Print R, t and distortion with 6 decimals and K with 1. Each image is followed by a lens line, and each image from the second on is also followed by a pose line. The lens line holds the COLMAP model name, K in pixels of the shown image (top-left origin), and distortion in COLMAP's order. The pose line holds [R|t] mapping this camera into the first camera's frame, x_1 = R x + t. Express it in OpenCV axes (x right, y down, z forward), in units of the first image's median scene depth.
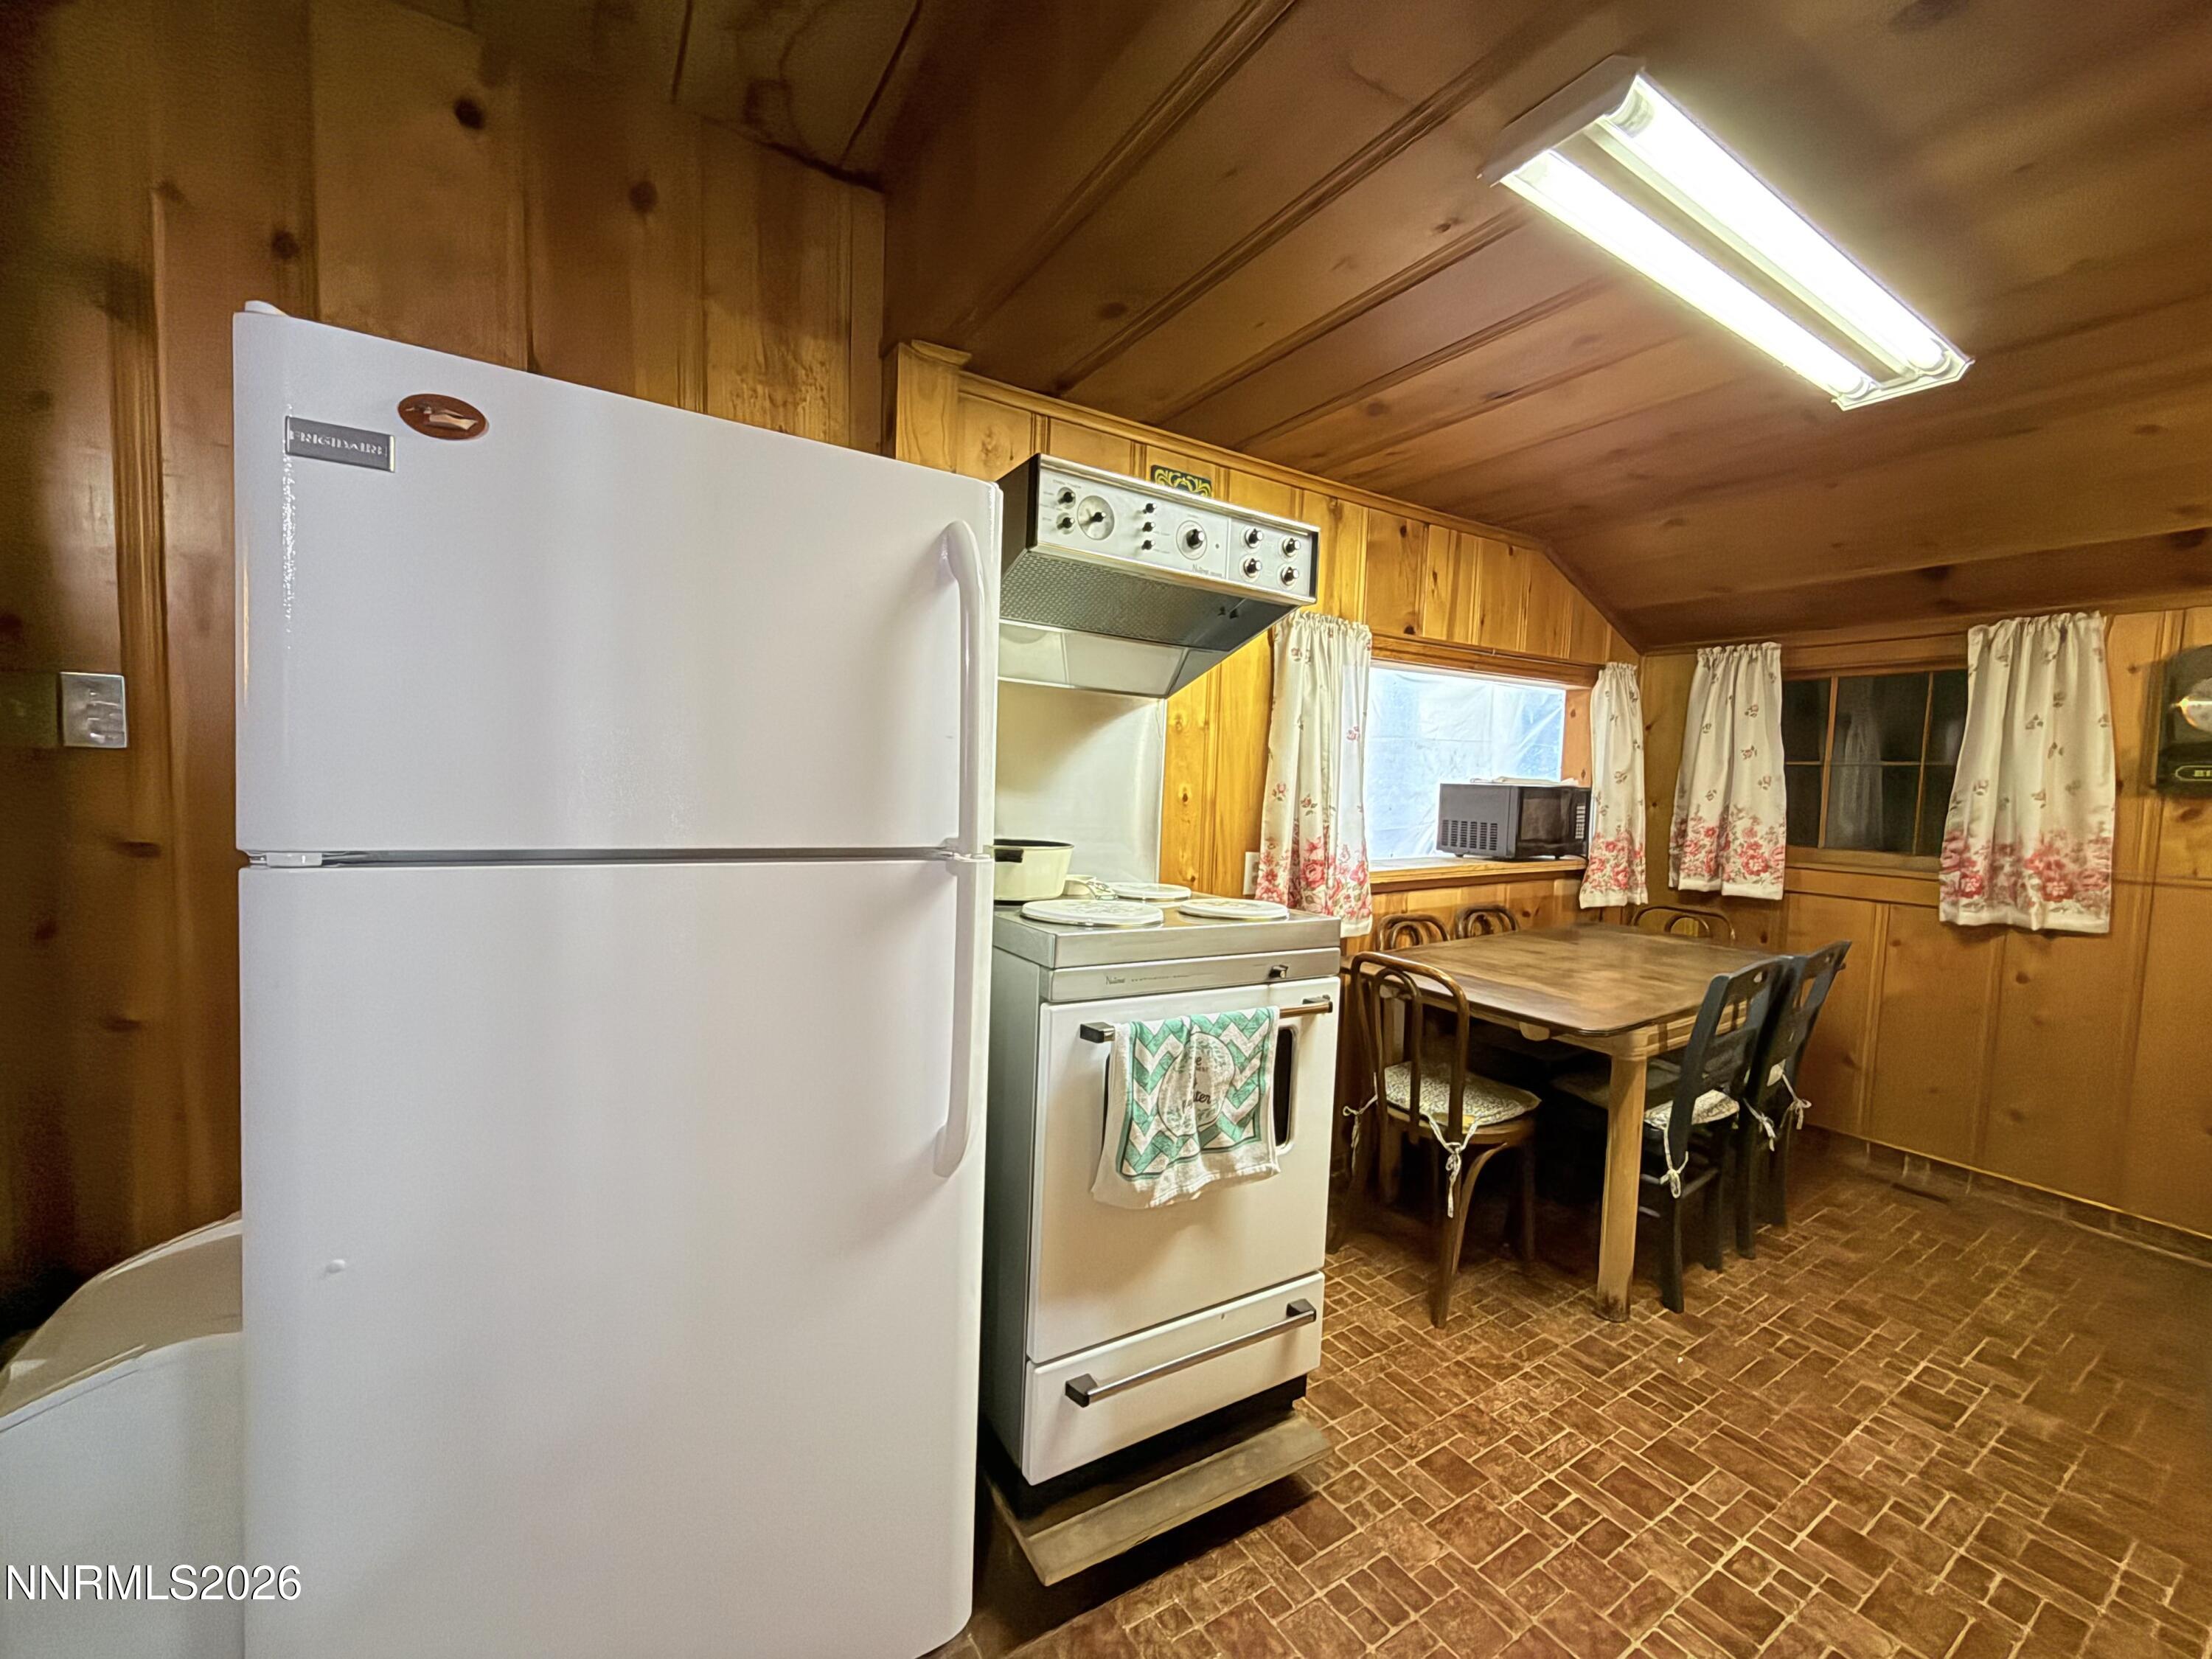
lens RADIAL K [[895.6, 0, 1106.0], [0, 895.6, 829.5], [0, 0, 1]] dist [-0.000570, -0.000181]
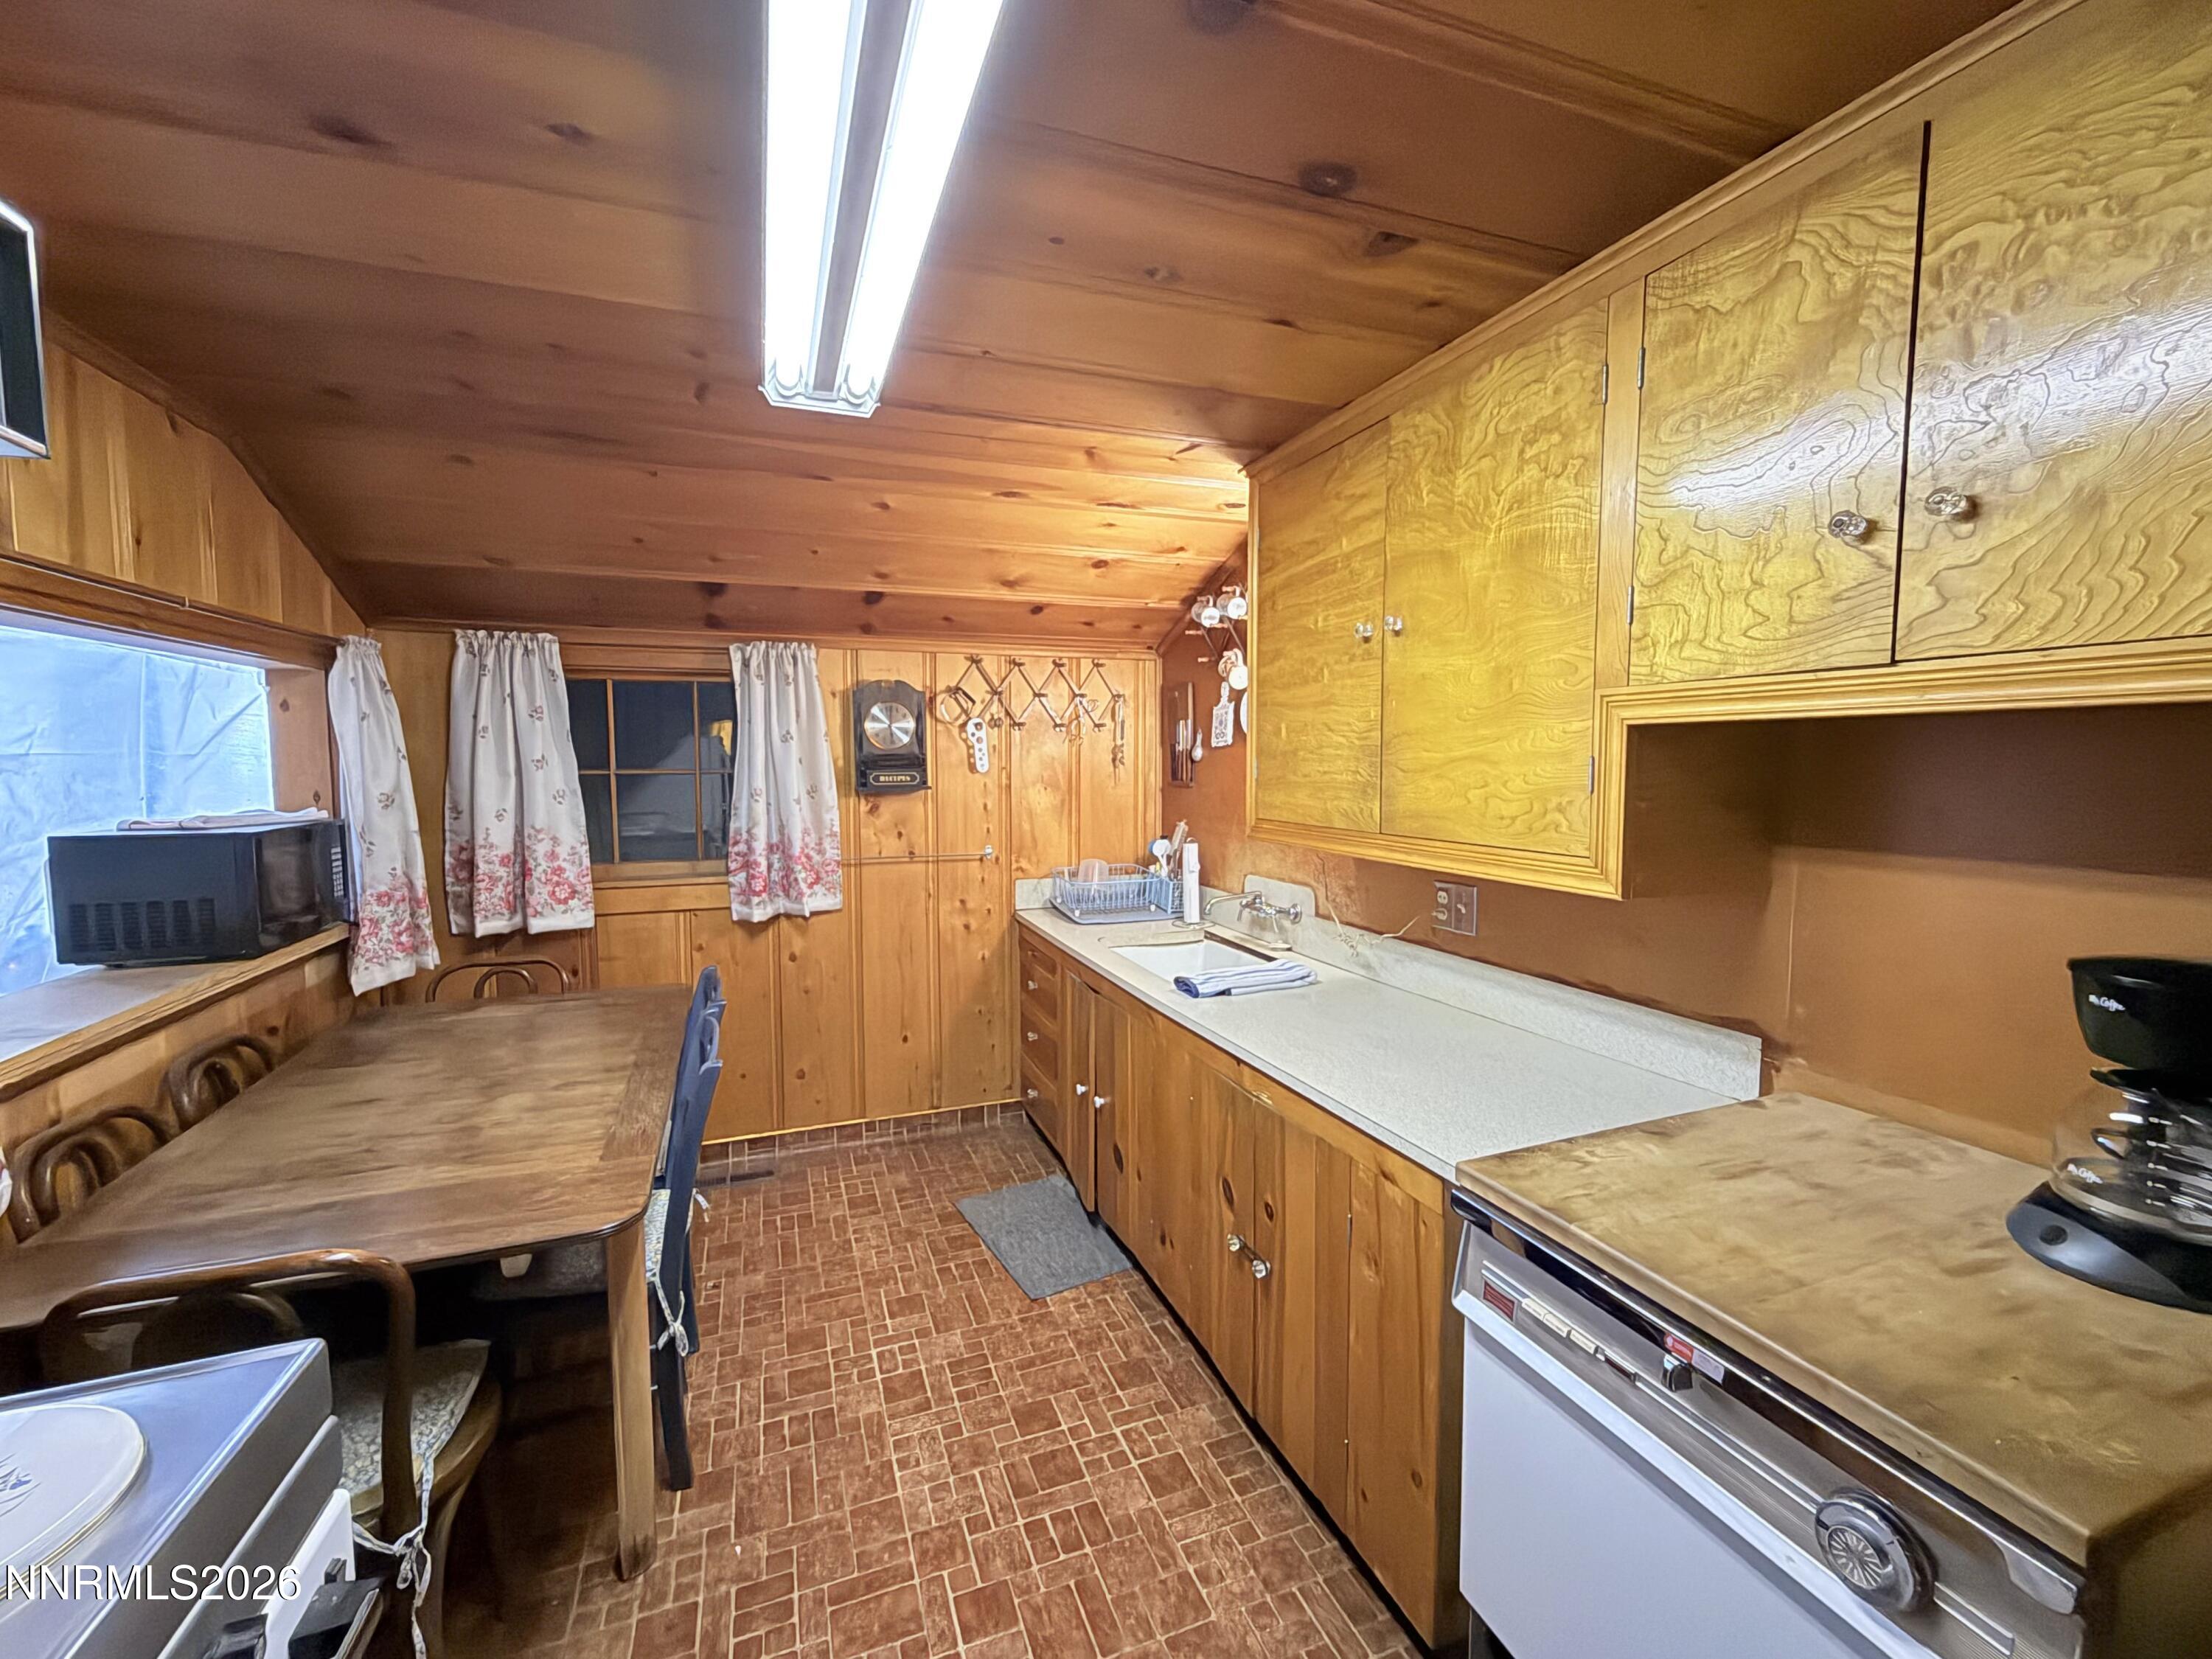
lens RADIAL K [[906.1, 0, 1106.0], [0, 906.1, 829.5], [0, 0, 1]] dist [-0.000017, 0.000220]
pose [[0.205229, -0.102444, 0.973338, -0.012349], [0.064786, 0.993747, 0.090932, -0.070898], [-0.976567, 0.044397, 0.210583, 0.322585]]
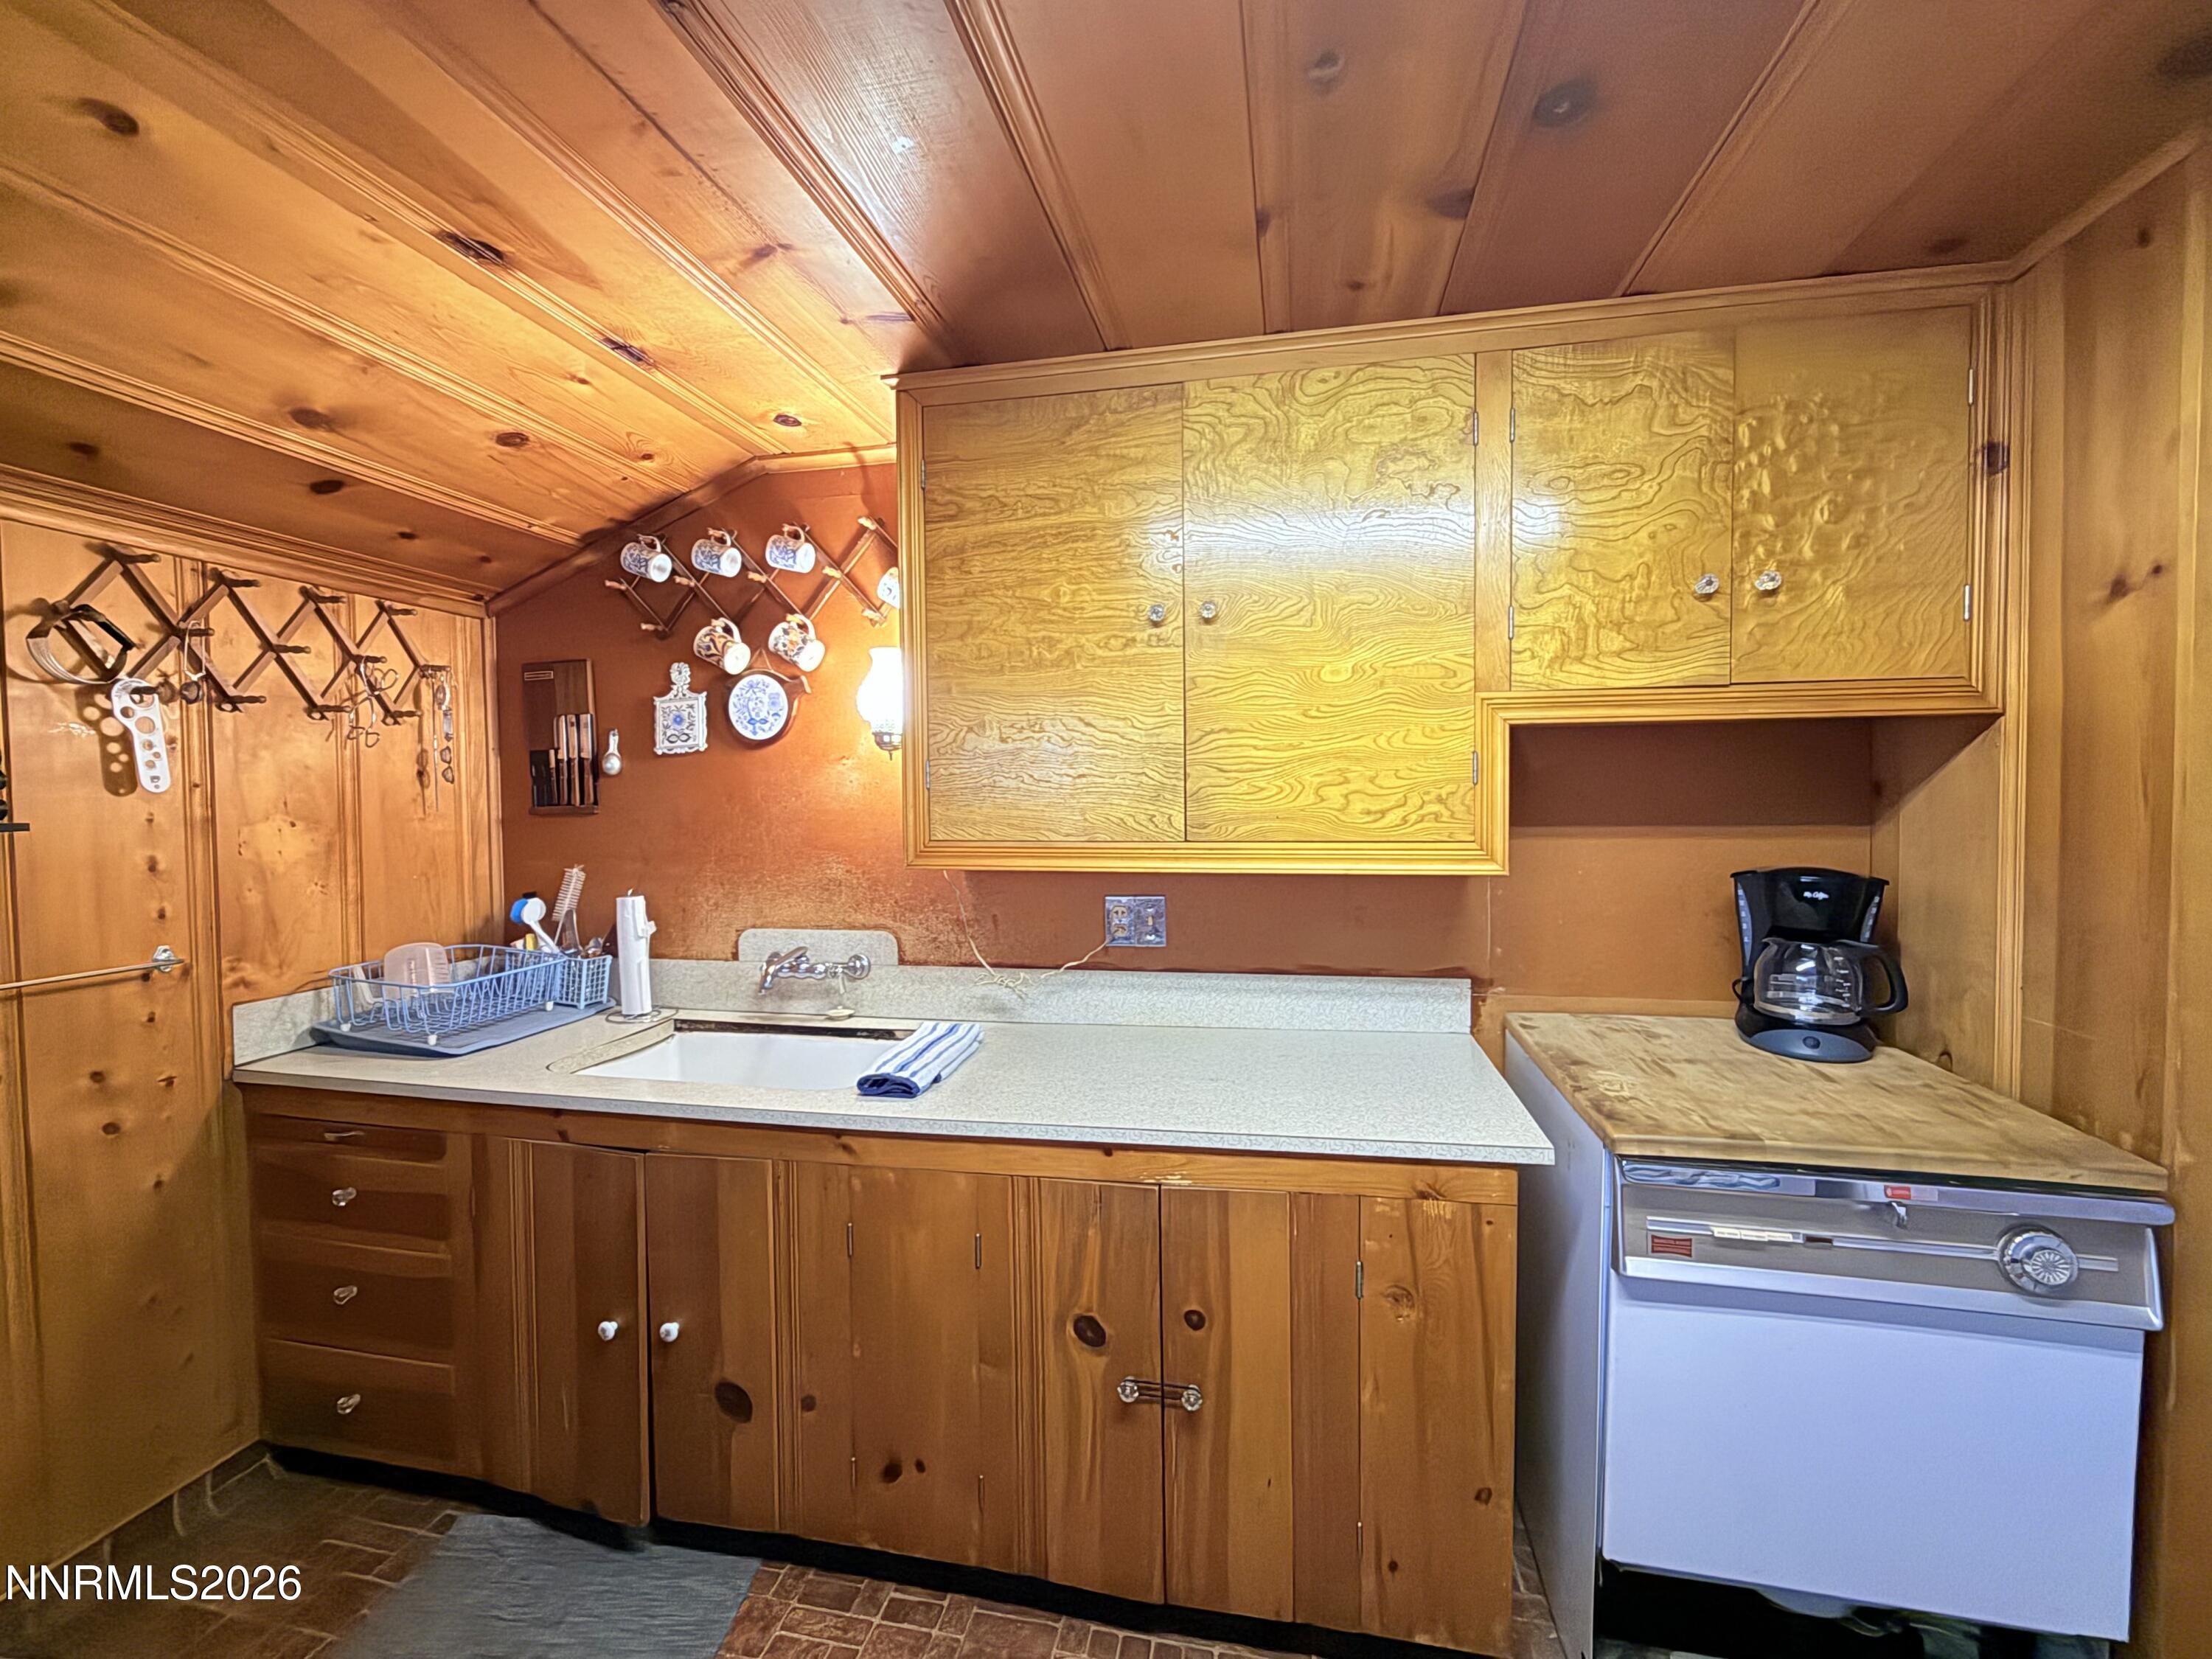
lens RADIAL K [[906.1, 0, 1106.0], [0, 906.1, 829.5], [0, 0, 1]] dist [-0.000017, 0.000220]
pose [[-0.718735, -0.046396, 0.693734, 0.282914], [0.029971, 0.994776, 0.097580, -0.062512], [-0.694638, 0.090926, -0.713590, 0.703971]]
